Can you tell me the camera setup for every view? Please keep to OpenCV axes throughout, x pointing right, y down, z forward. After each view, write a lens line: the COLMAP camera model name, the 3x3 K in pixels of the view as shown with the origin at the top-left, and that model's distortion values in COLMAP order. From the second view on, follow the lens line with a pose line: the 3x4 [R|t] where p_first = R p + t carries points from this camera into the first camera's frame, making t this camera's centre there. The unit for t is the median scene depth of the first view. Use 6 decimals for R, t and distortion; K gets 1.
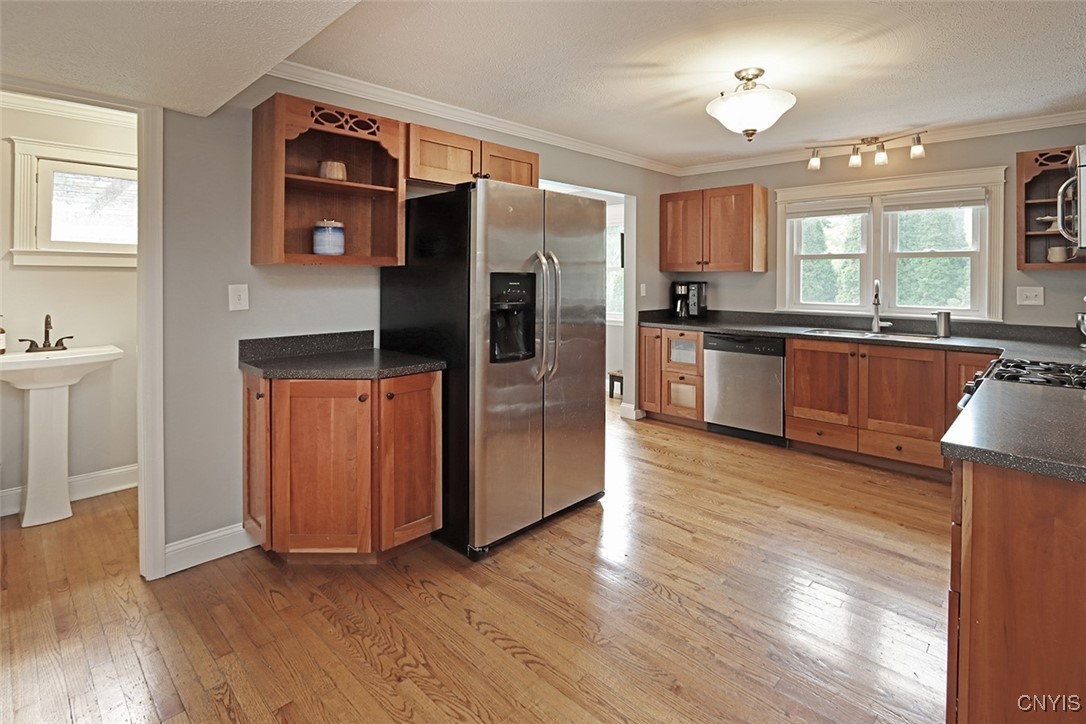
lens RADIAL K [[528.3, 0, 538.5], [0, 528.3, 311.7], [0, 0, 1]] dist [-0.002818, 0.000177]
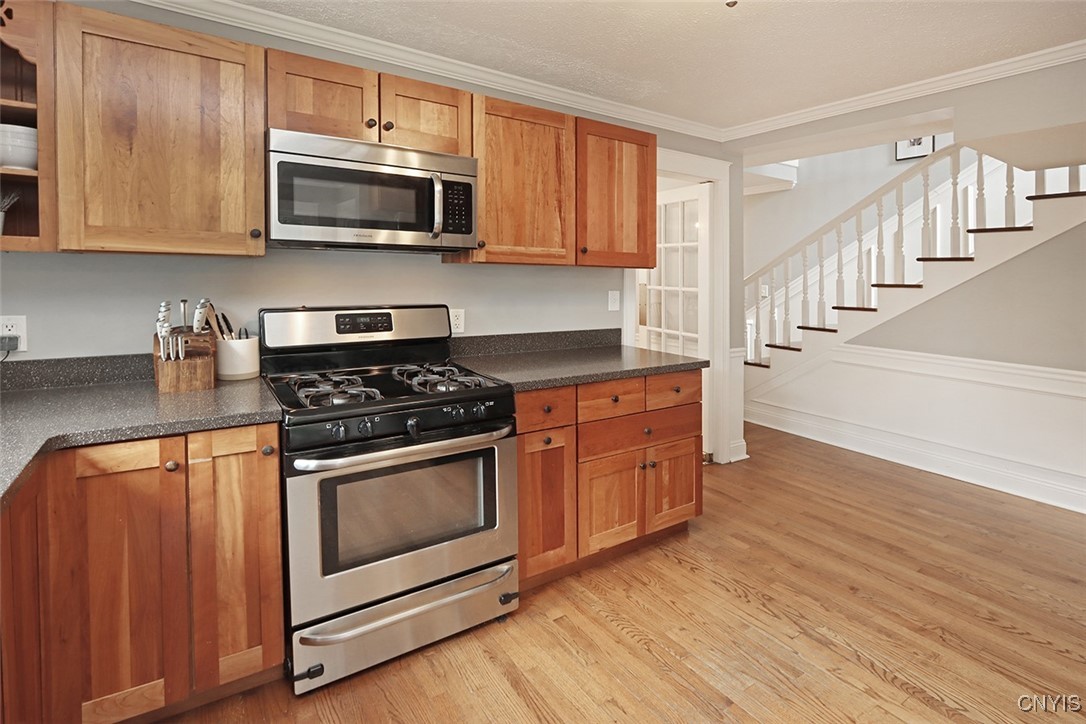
lens RADIAL K [[535.5, 0, 545.0], [0, 535.5, 298.6], [0, 0, 1]] dist [-0.016550, 0.000508]
pose [[-0.978851, -0.034451, 0.201654, 0.365867], [-0.012421, 0.993908, 0.109510, -0.075055], [-0.204198, 0.104689, -0.973316, 1.119912]]
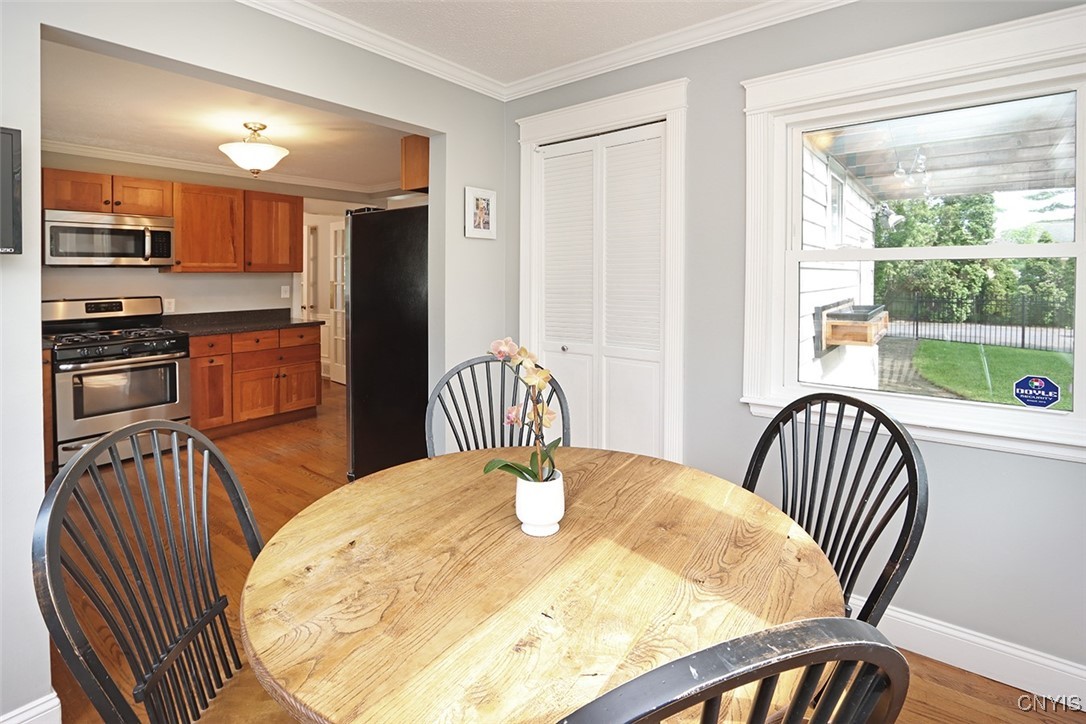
lens RADIAL K [[540.9, 0, 540.6], [0, 540.9, 263.3], [0, 0, 1]] dist [-0.017153, 0.001010]
pose [[-0.993946, 0.000242, -0.109866, -0.104279], [-0.004578, 0.999038, 0.043615, -0.123229], [0.109771, 0.043854, -0.992989, 1.790540]]
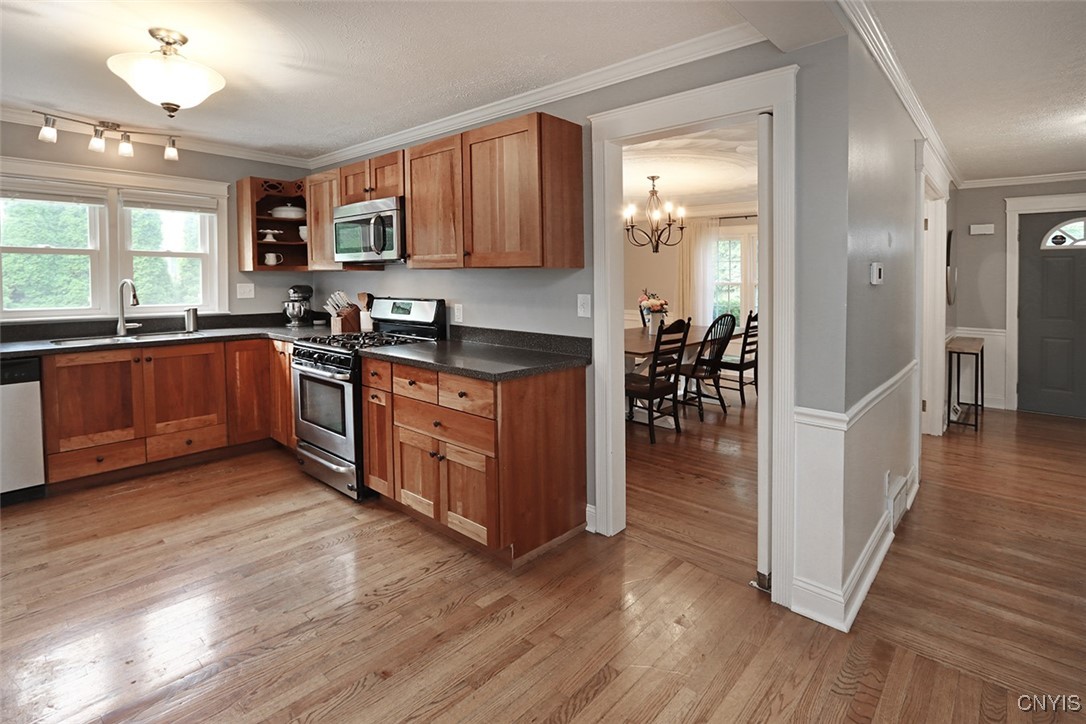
lens RADIAL K [[535.0, 0, 542.9], [0, 535.0, 323.9], [0, 0, 1]] dist [-0.024017, 0.000214]
pose [[-0.039605, -0.092267, 0.994946, -0.340098], [0.060834, 0.993658, 0.094569, -0.026081], [-0.997362, 0.064272, -0.033741, 0.316251]]
